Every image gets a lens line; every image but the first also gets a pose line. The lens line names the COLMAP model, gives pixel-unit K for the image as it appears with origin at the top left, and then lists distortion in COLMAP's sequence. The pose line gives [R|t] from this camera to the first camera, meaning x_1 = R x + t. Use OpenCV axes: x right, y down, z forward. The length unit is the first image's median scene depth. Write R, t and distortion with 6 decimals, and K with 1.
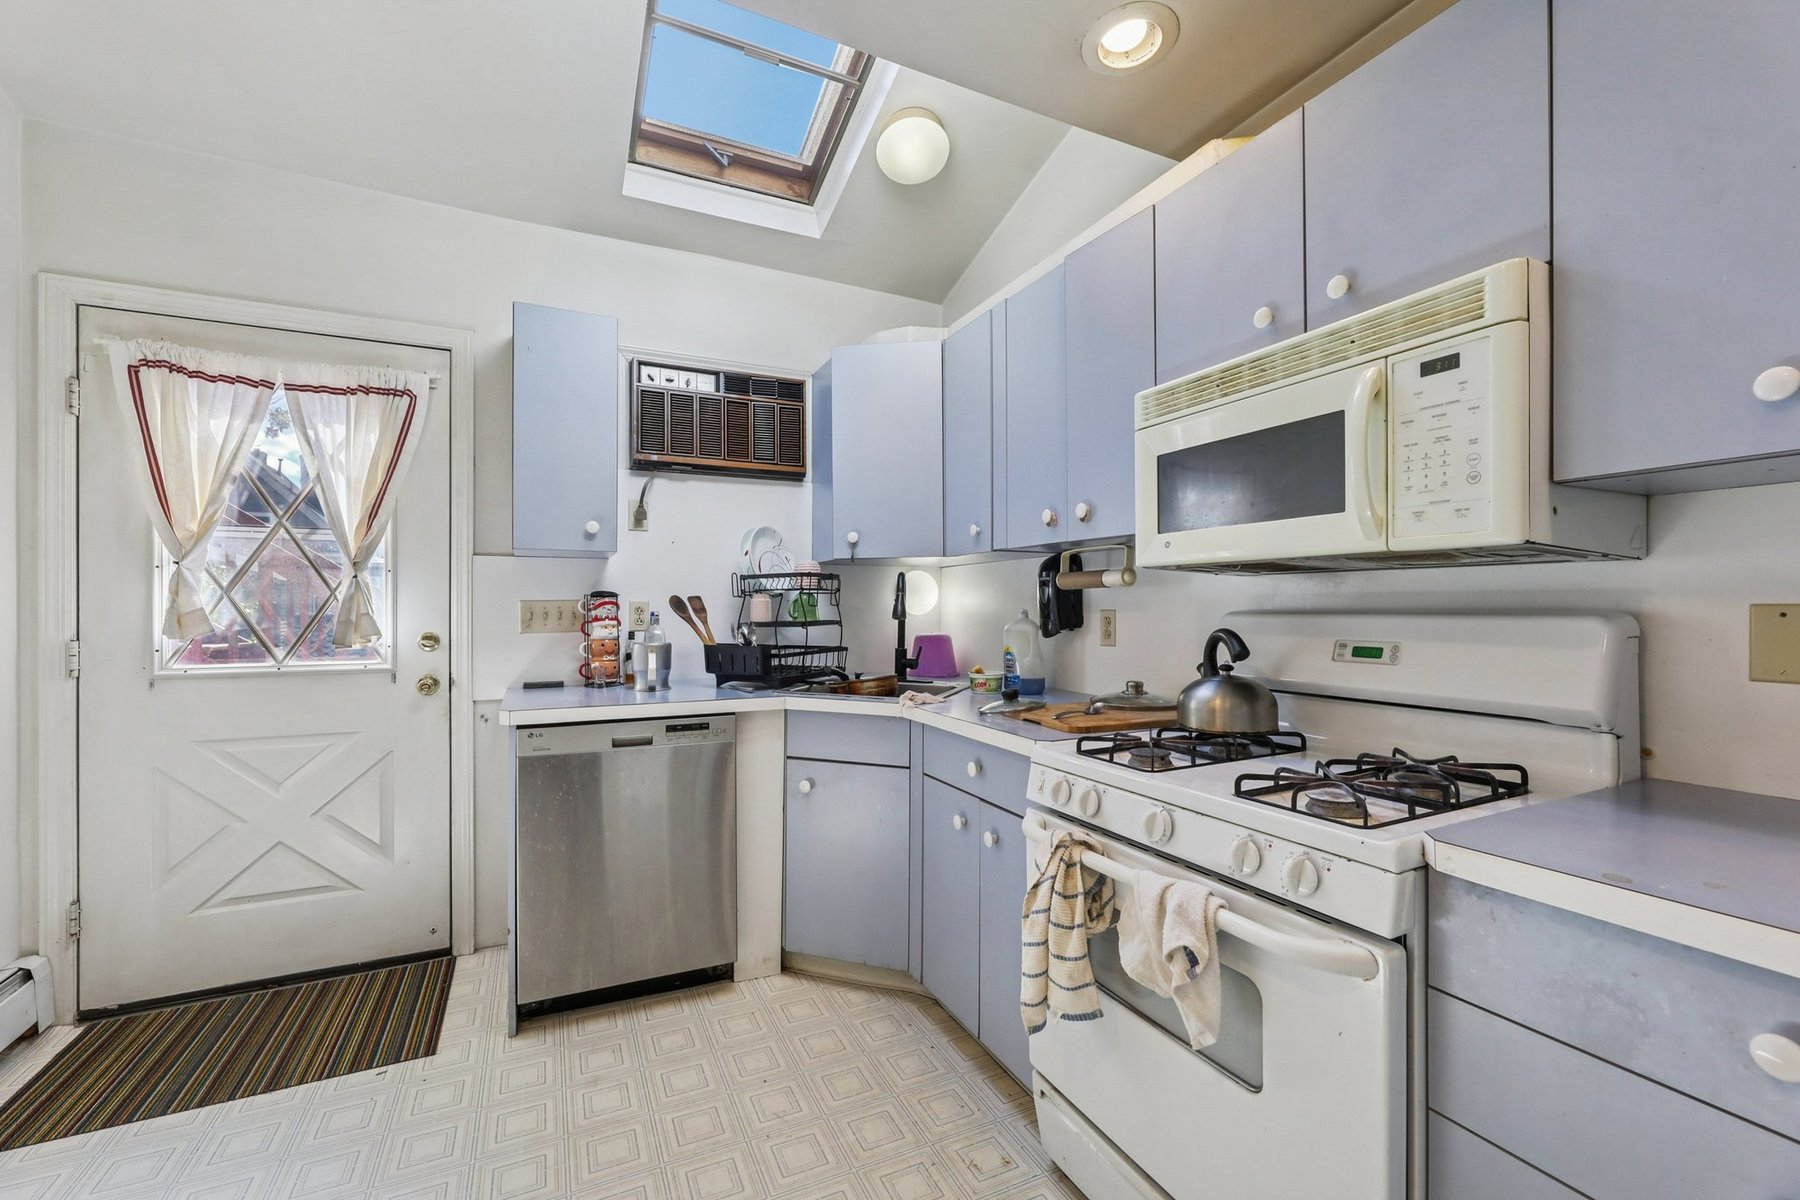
lens RADIAL K [[743.8, 0, 896.4], [0, 743.8, 610.2], [0, 0, 1]] dist [0.000090, 0.000069]
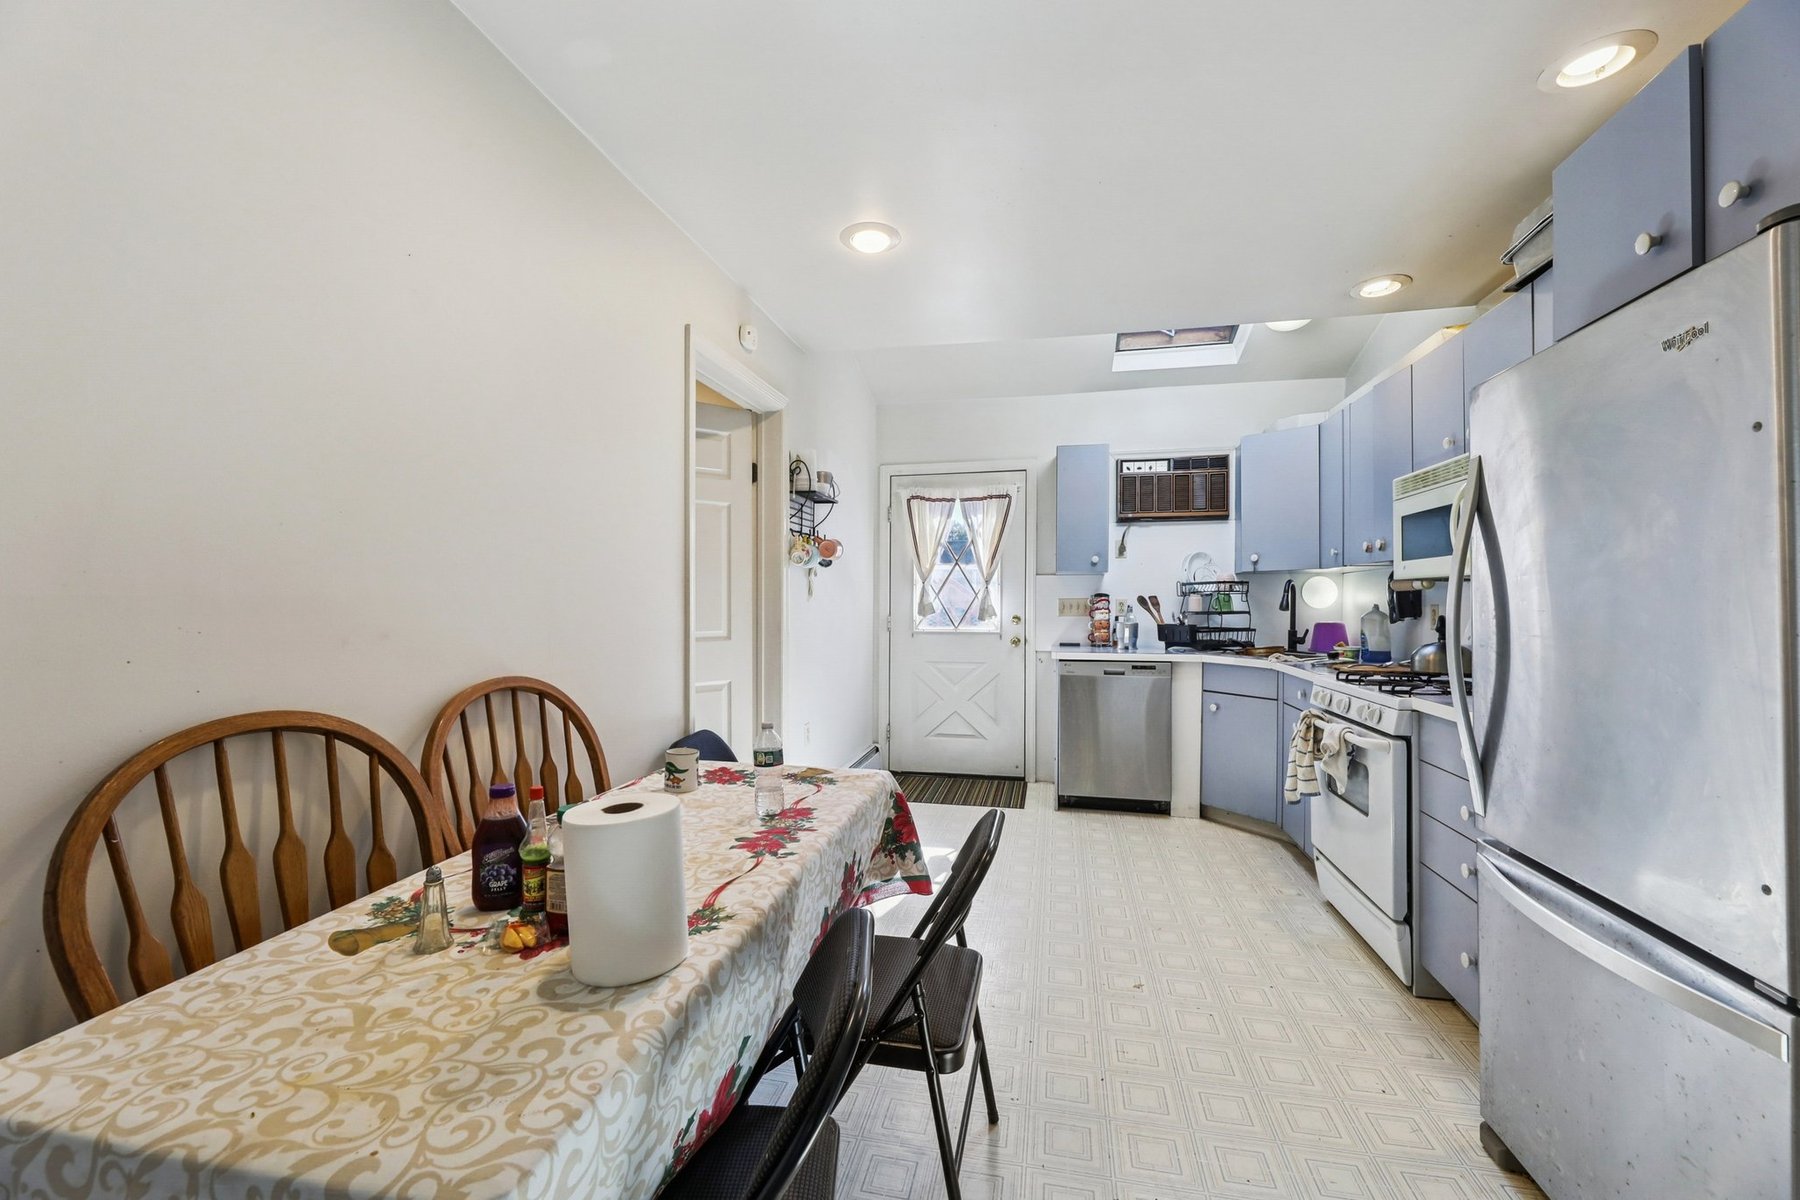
lens RADIAL K [[729.7, 0, 900.0], [0, 729.7, 600.0], [0, 0, 1]] dist [-0.000084, -0.000006]
pose [[0.790385, 0.000341, -0.612611, 0.306453], [-0.004950, 0.999971, -0.005829, 0.003126], [0.612591, 0.007639, 0.790363, -0.700560]]
